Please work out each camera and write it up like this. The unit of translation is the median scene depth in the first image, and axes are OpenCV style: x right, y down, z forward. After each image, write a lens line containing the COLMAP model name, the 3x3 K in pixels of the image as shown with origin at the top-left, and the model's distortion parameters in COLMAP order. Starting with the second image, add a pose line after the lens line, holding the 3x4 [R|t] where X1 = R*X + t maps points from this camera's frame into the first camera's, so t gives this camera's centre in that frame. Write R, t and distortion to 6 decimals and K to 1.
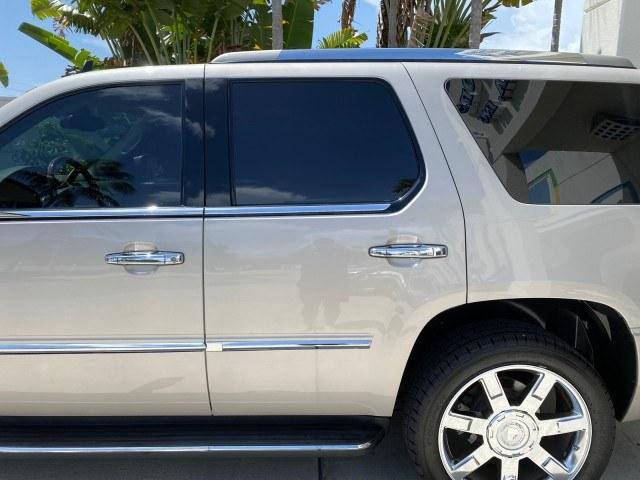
lens RADIAL K [[492.5, 0, 320.9], [0, 492.5, 237.2], [0, 0, 1]] dist [0.026394, -0.034508]
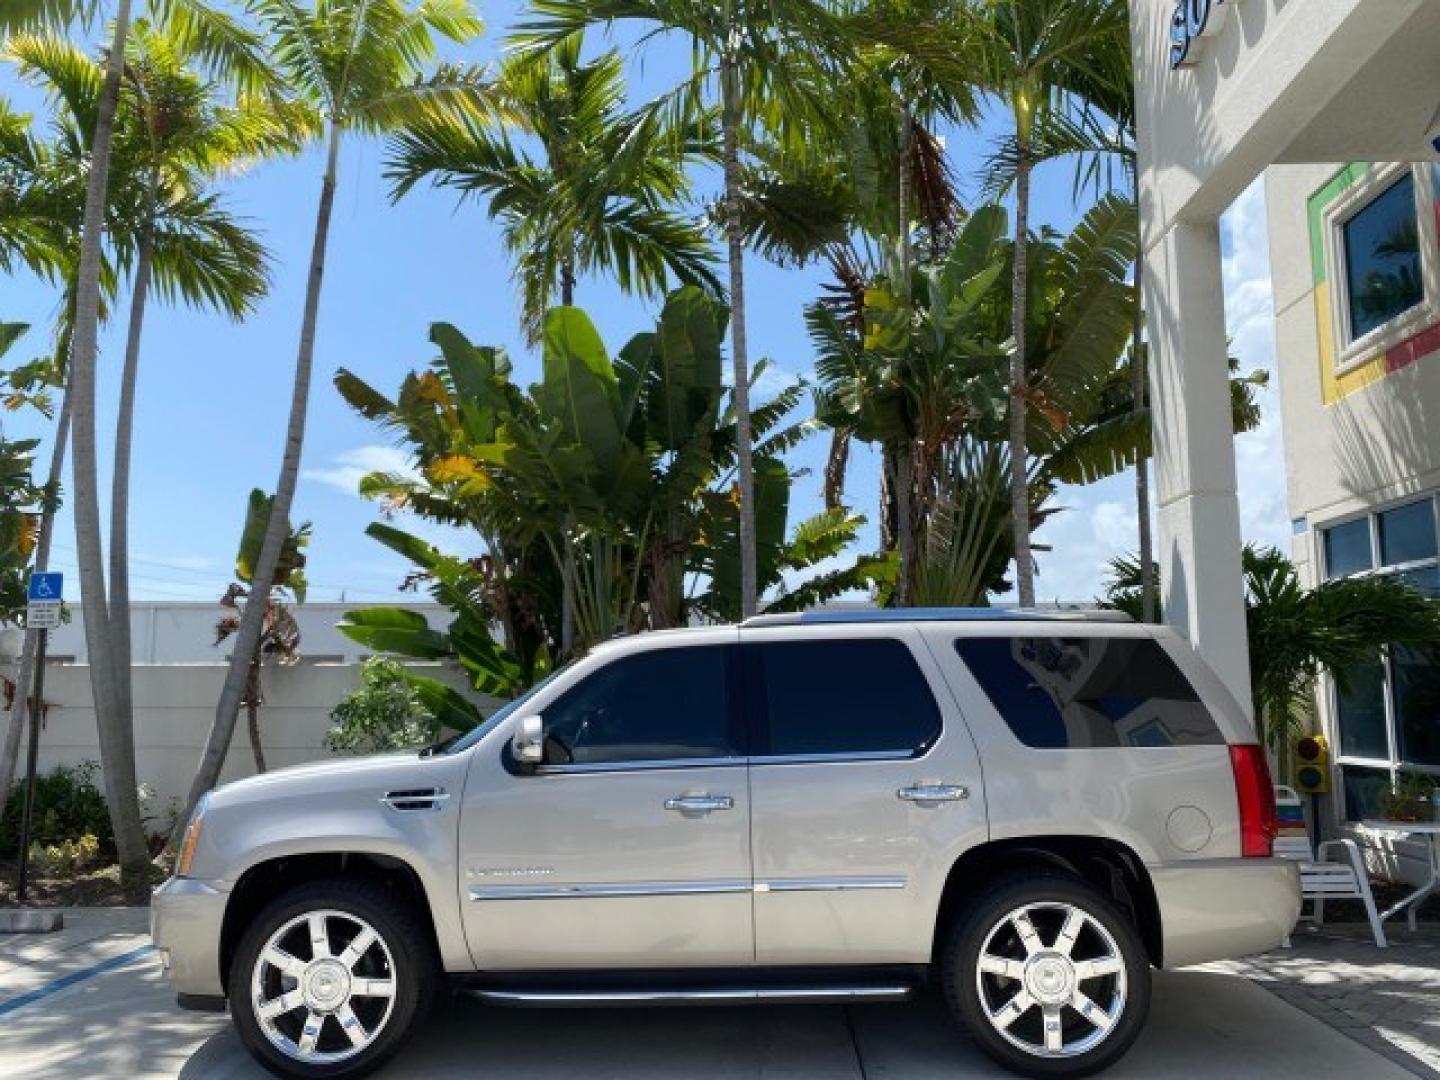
lens RADIAL K [[1108.2, 0, 712.4], [0, 1108.2, 538.5], [0, 0, 1]] dist [0.026394, -0.034508]
pose [[0.998745, -0.029126, -0.040753, -0.188859], [0.015653, 0.954304, -0.298427, 0.205993], [0.047583, 0.297414, 0.953562, -1.493391]]
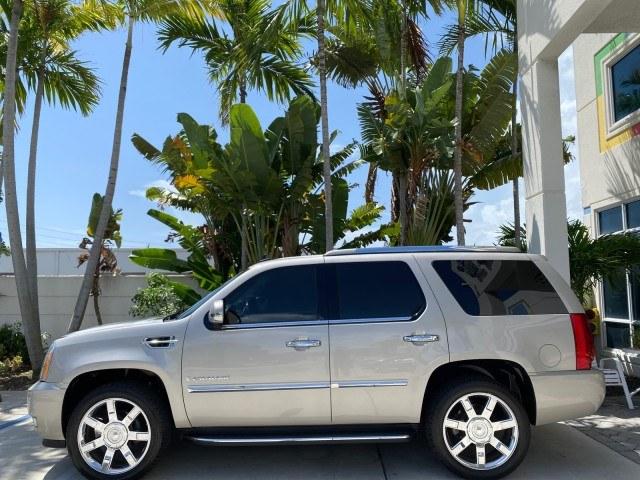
lens RADIAL K [[492.5, 0, 318.8], [0, 492.5, 239.6], [0, 0, 1]] dist [0.026394, -0.034508]
pose [[0.999092, -0.028519, -0.031647, -0.187322], [0.019225, 0.964751, -0.262460, 0.162354], [0.038016, 0.261613, 0.964424, -1.192932]]
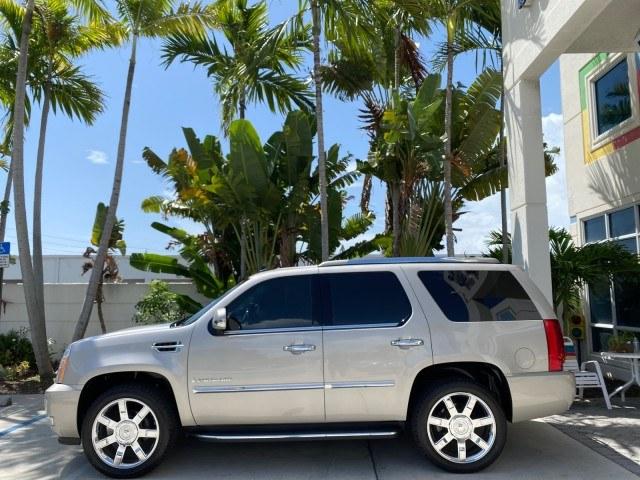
lens RADIAL K [[492.5, 0, 319.0], [0, 492.5, 240.3], [0, 0, 1]] dist [0.026394, -0.034508]
pose [[0.999177, -0.030352, -0.026915, -0.164463], [0.021937, 0.962365, -0.270872, 0.178380], [0.034123, 0.270058, 0.962239, -1.385534]]
